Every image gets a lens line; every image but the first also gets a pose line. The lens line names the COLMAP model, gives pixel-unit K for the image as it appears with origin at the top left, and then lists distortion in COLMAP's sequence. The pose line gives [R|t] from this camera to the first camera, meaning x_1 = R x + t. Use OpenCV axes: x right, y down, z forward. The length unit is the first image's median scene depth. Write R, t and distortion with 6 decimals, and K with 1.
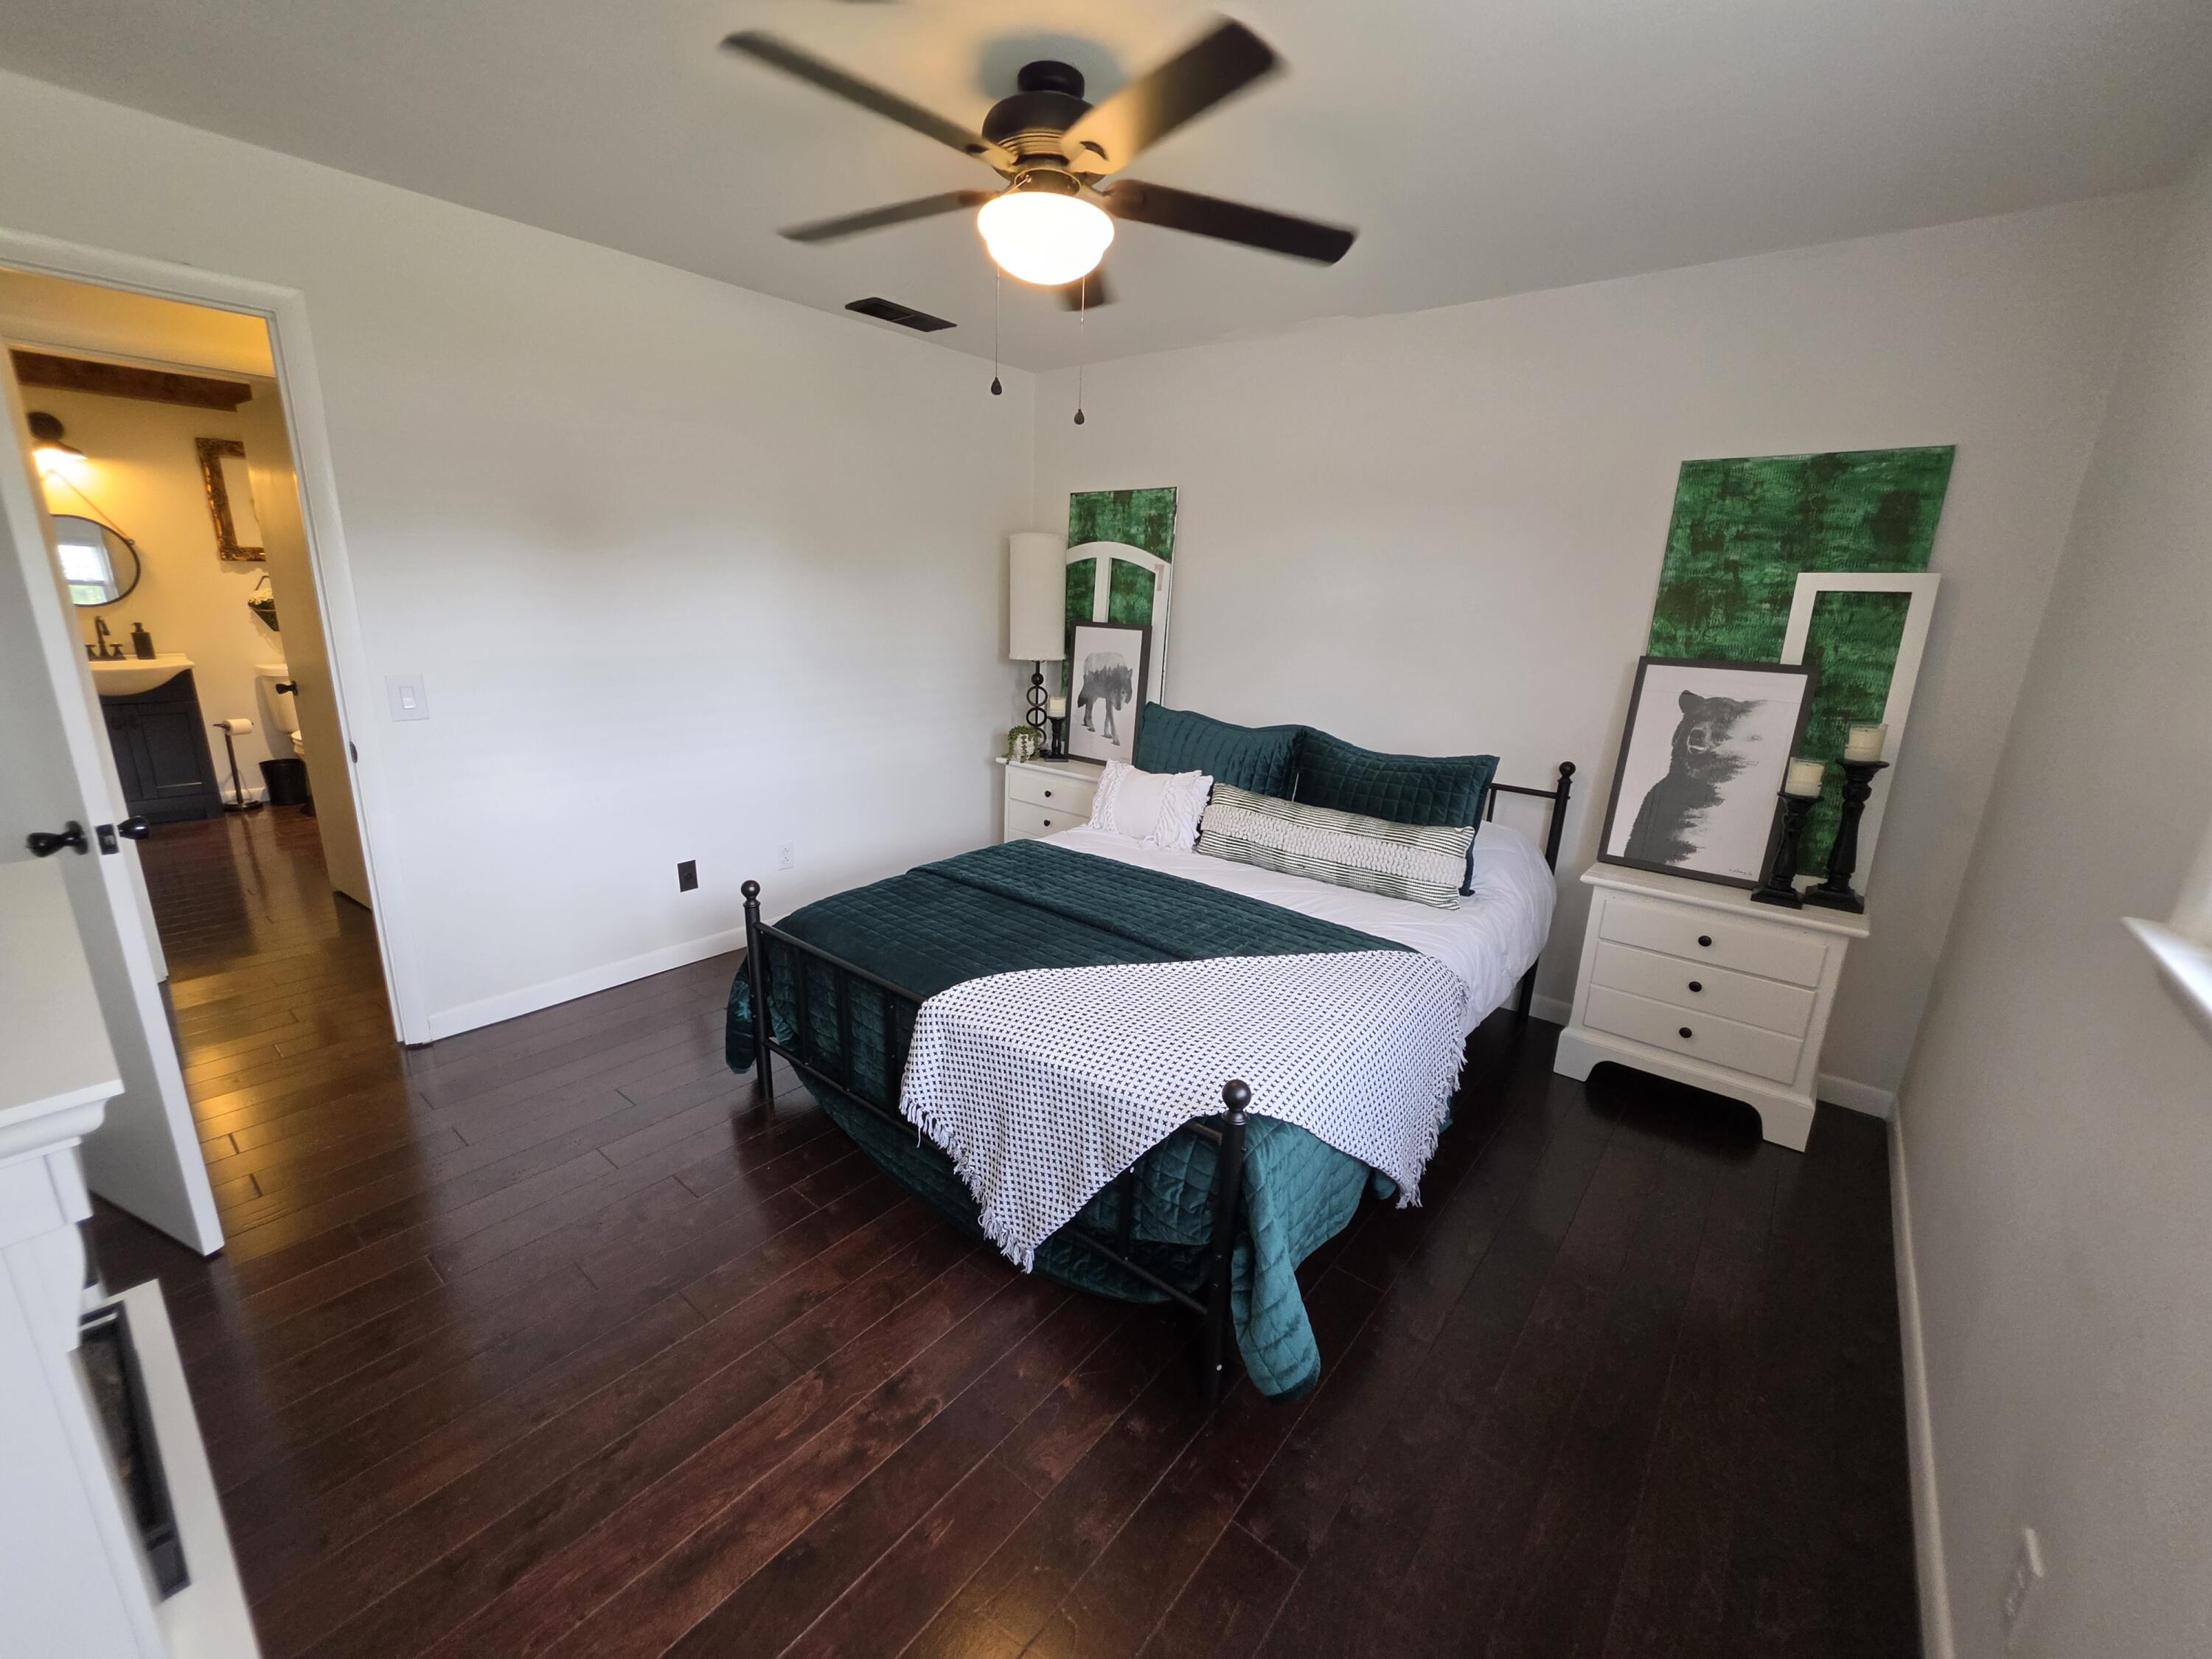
lens RADIAL K [[888.7, 0, 1094.3], [0, 888.7, 828.5], [0, 0, 1]] dist [0.000221, -0.001281]
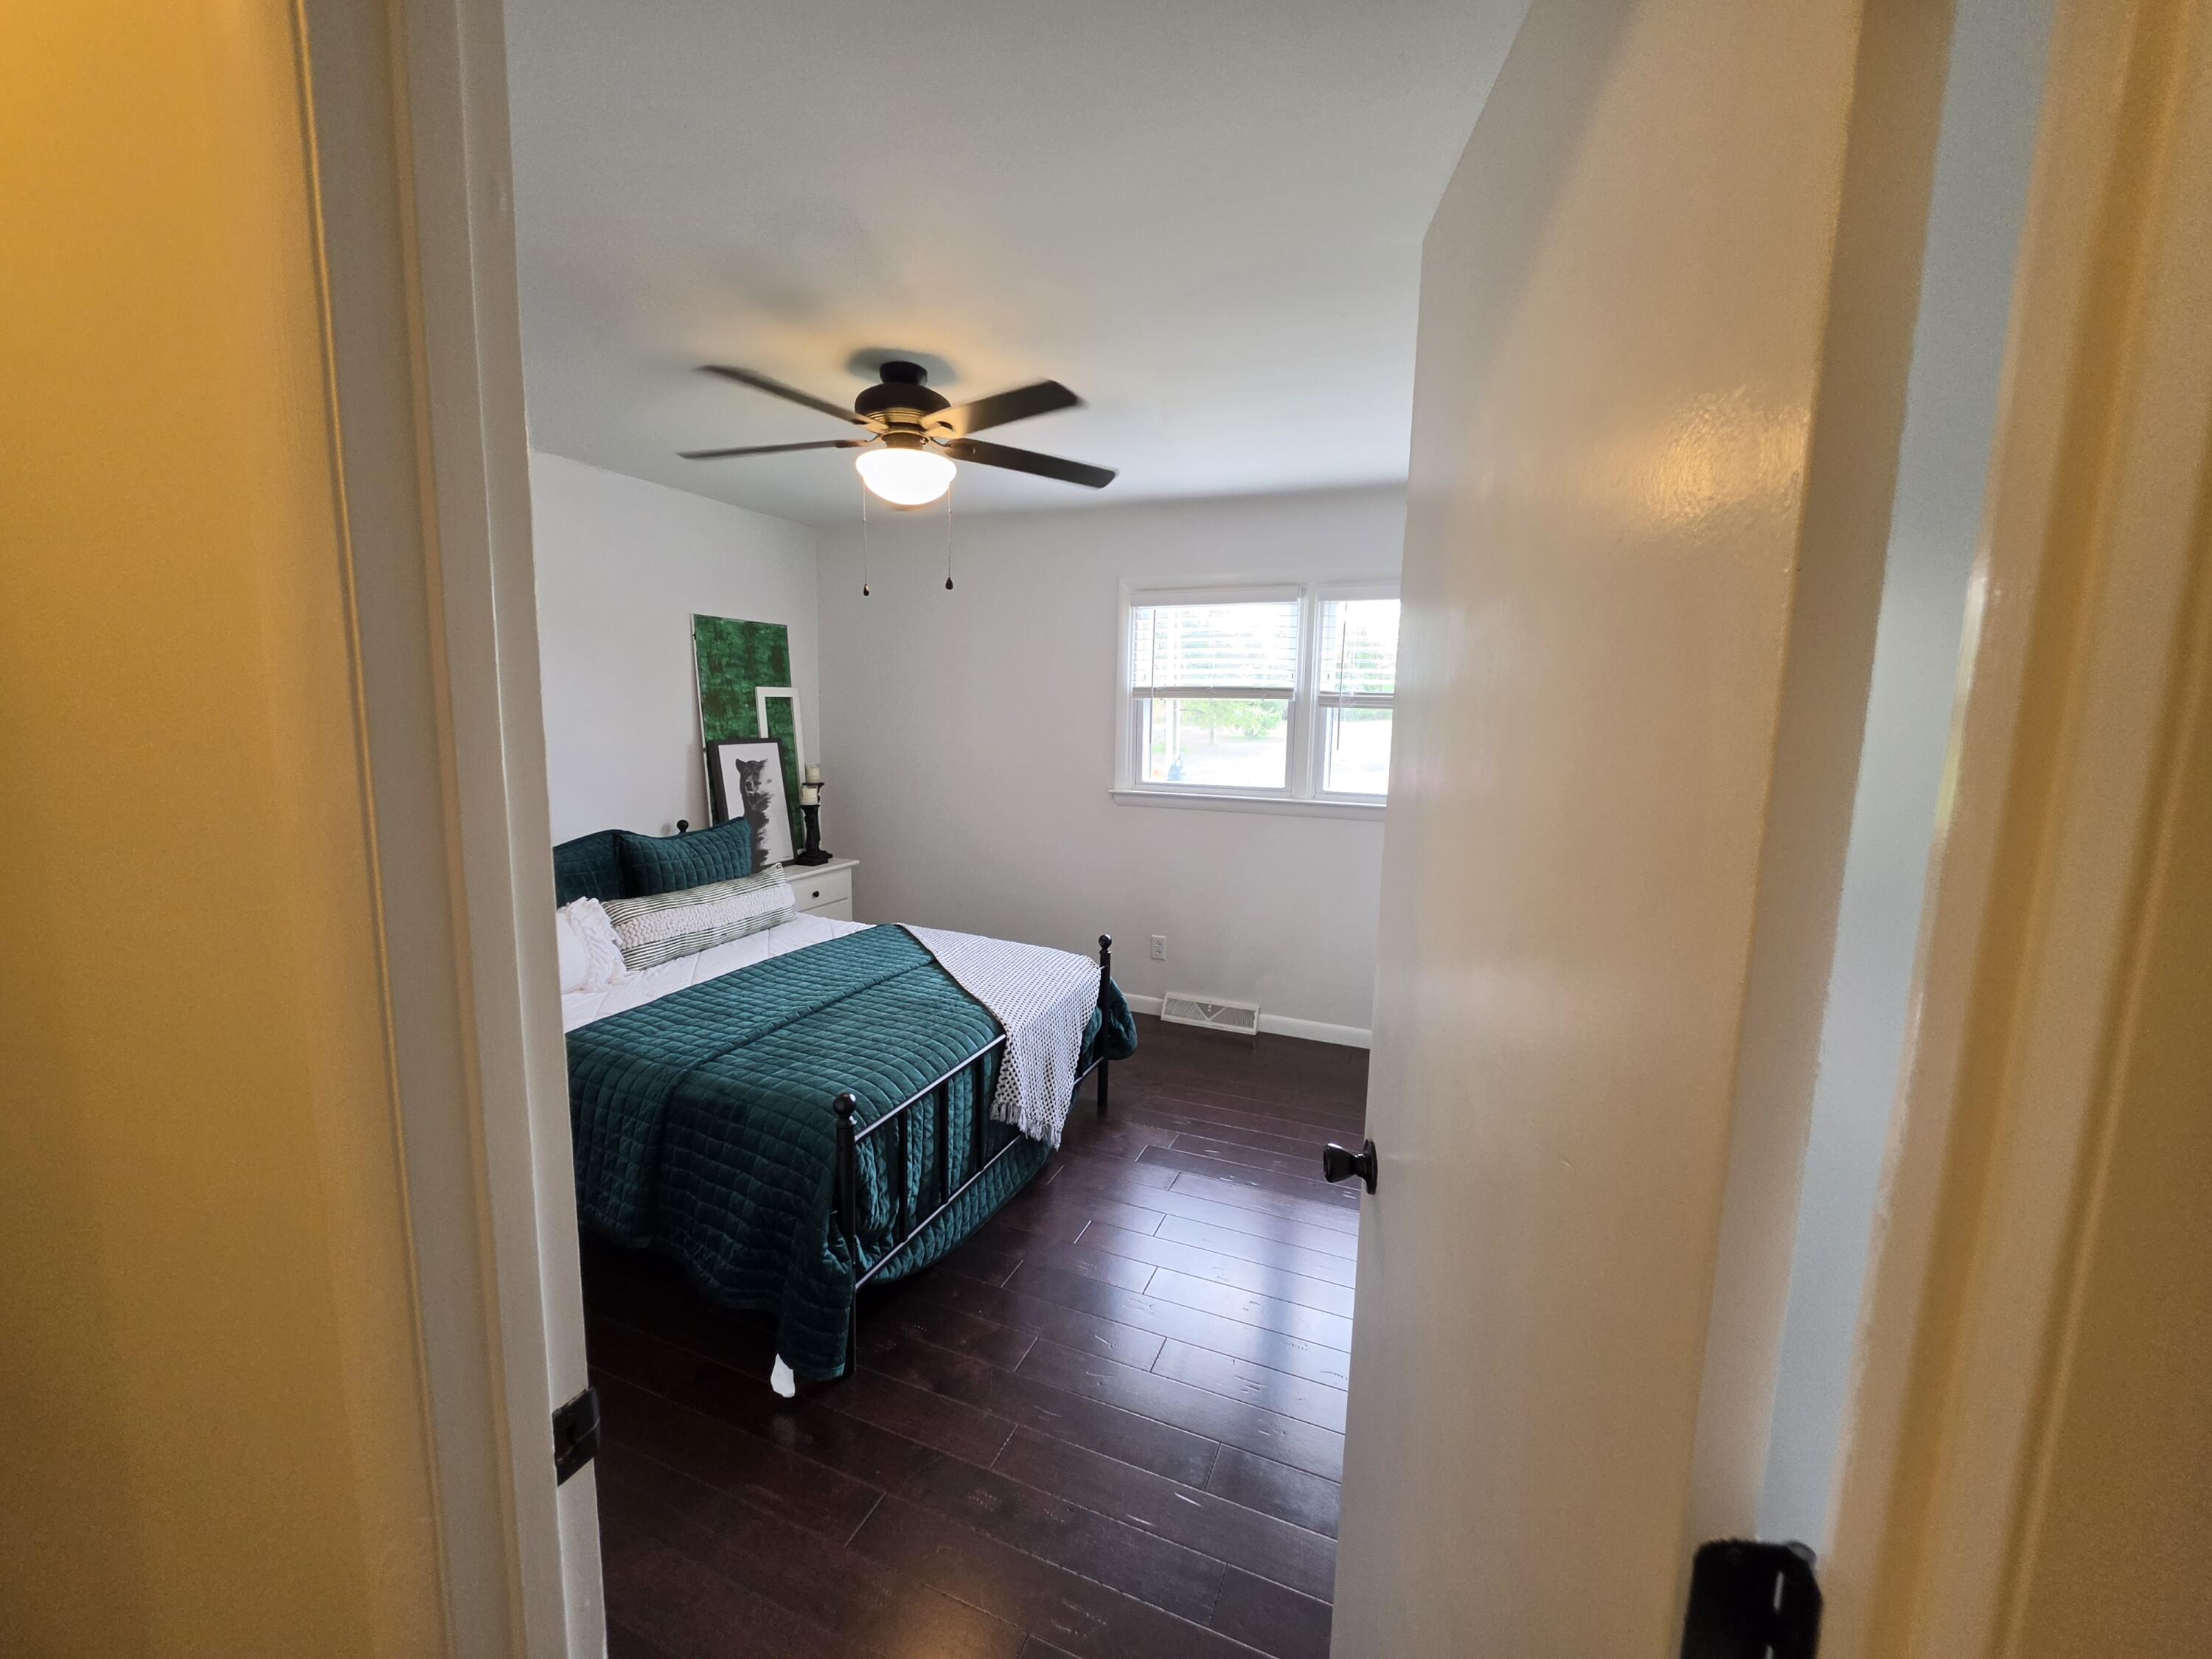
lens RADIAL K [[888.7, 0, 1090.5], [0, 888.7, 824.7], [0, 0, 1]] dist [0.000221, -0.001281]
pose [[-0.290536, -0.156788, 0.943931, -1.061876], [0.228308, 0.946634, 0.227509, -0.269556], [-0.929228, 0.281606, -0.239235, 0.855722]]
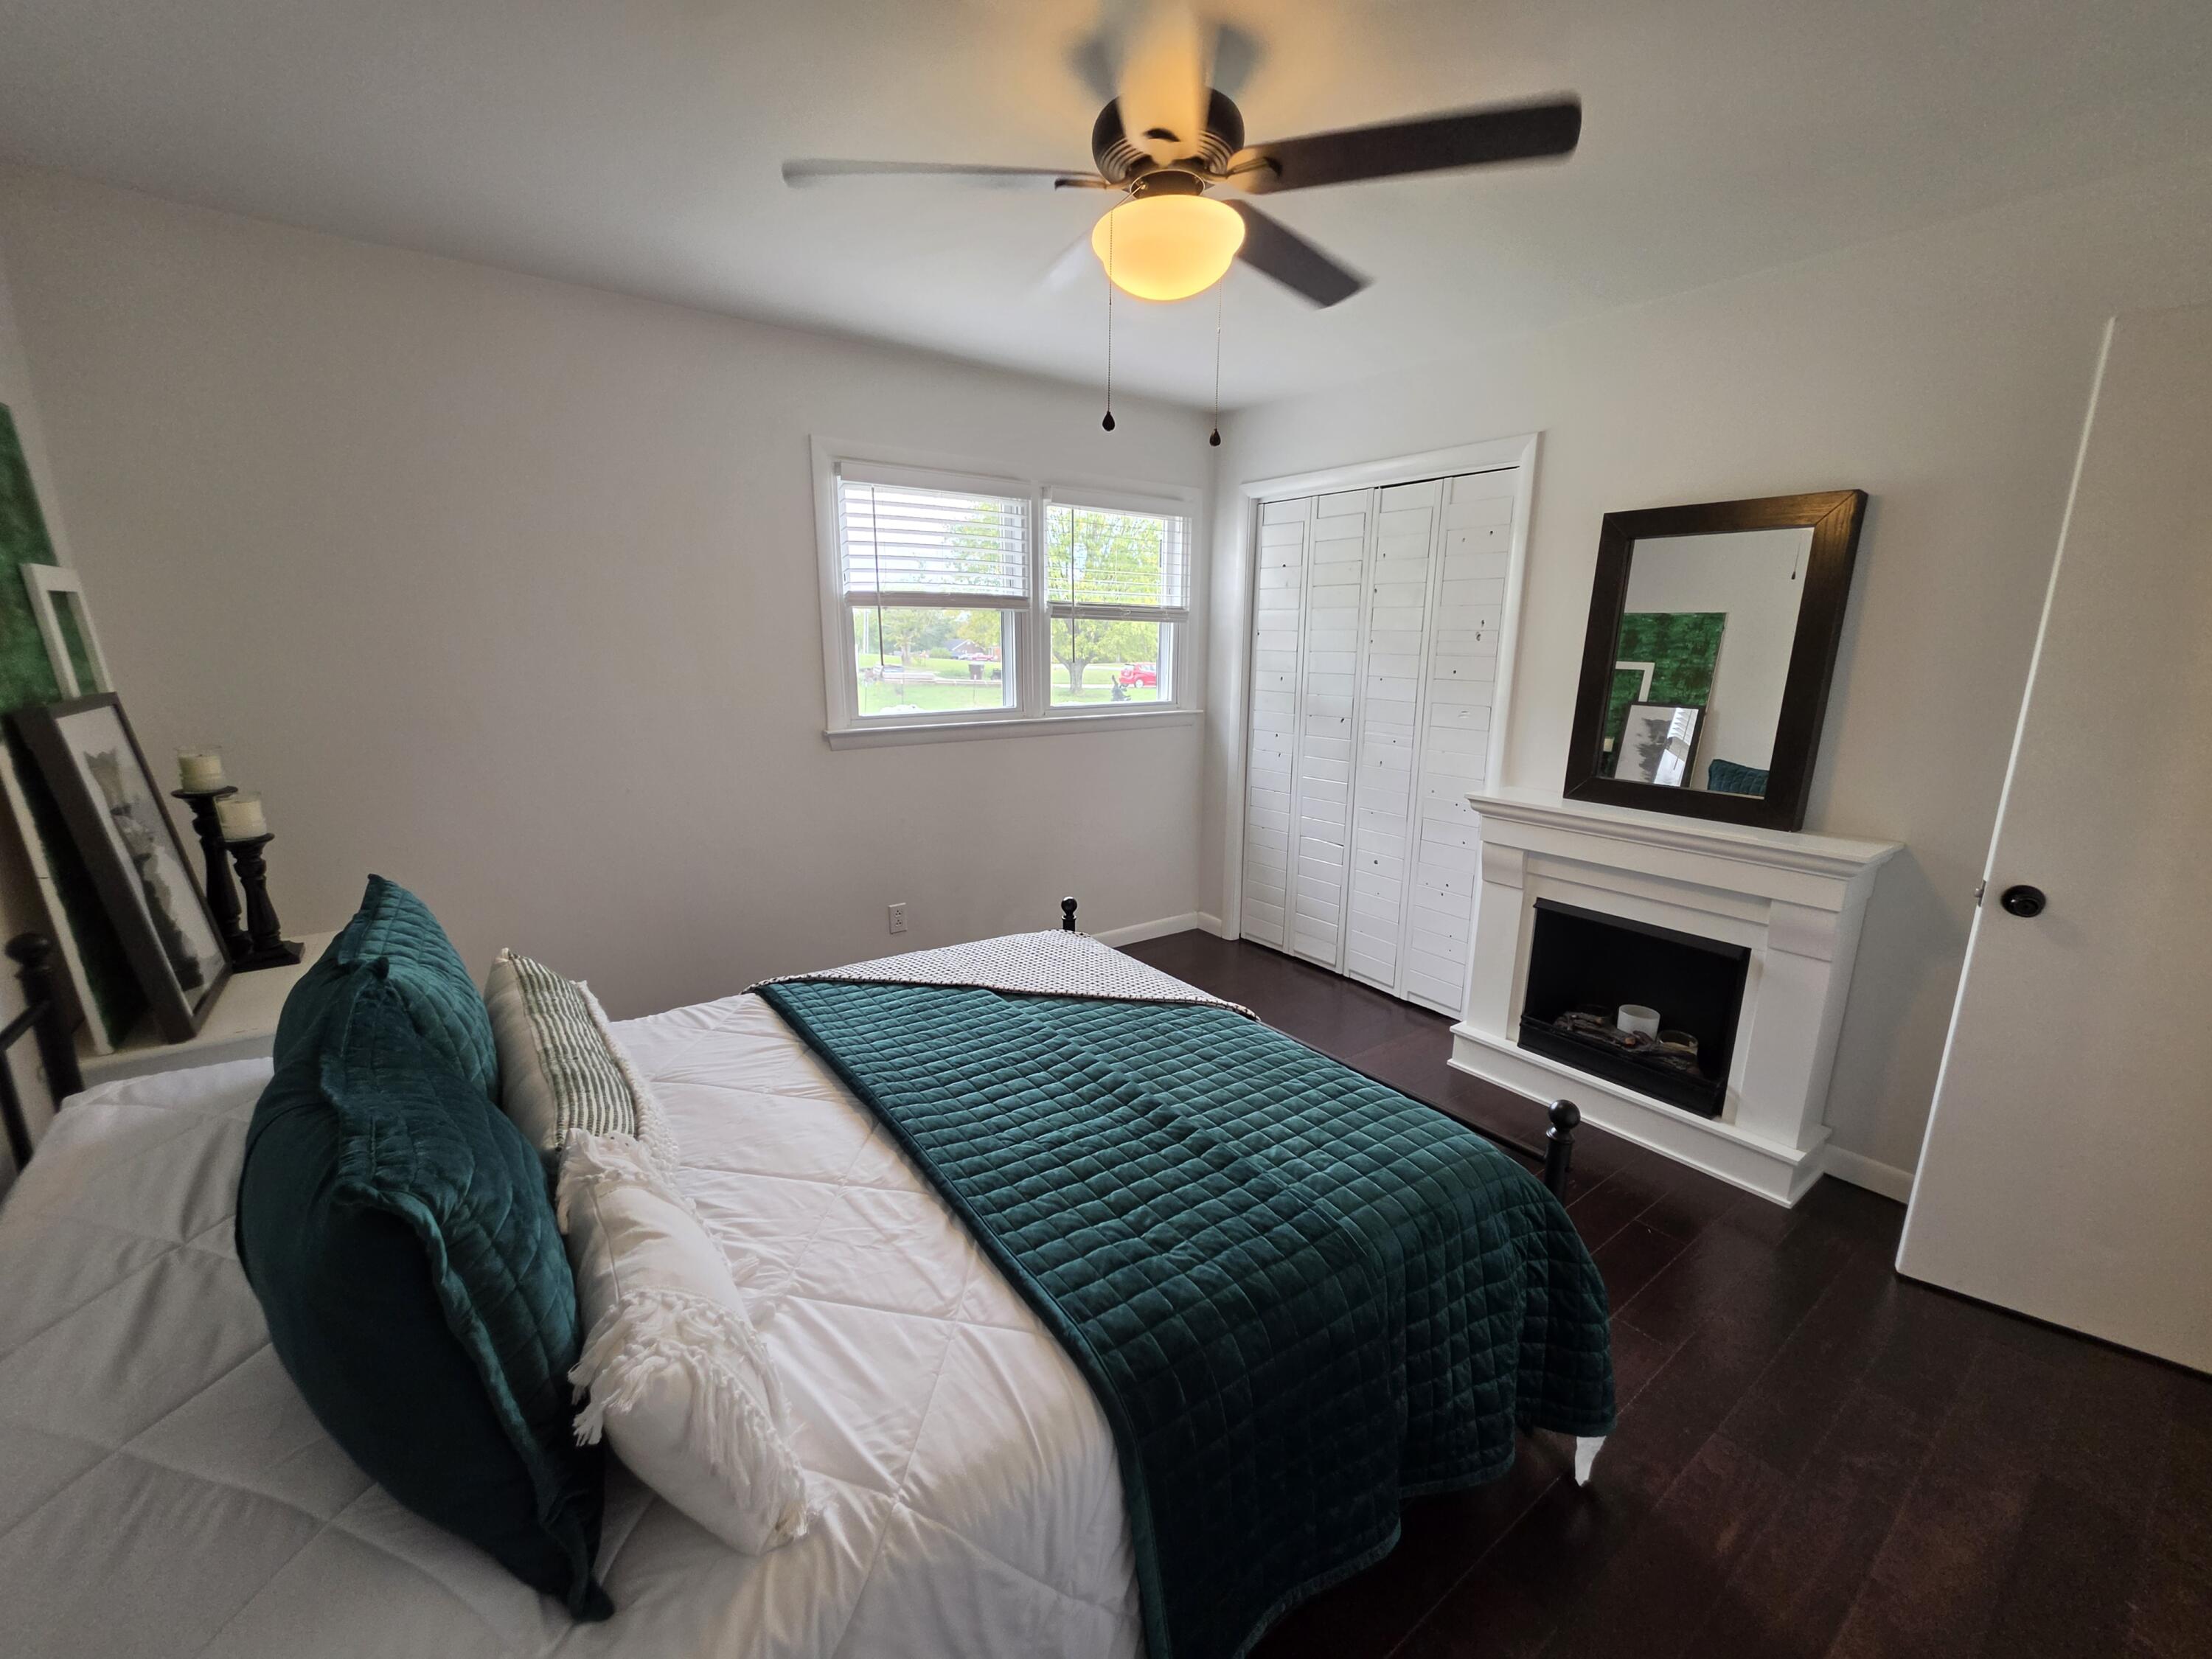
lens RADIAL K [[888.7, 0, 1096.1], [0, 888.7, 838.1], [0, 0, 1]] dist [0.000221, -0.001281]
pose [[-0.967349, -0.082715, 0.239569, -0.174454], [0.040097, 0.883394, 0.466913, -0.374348], [-0.250254, 0.461274, -0.851234, 1.423508]]
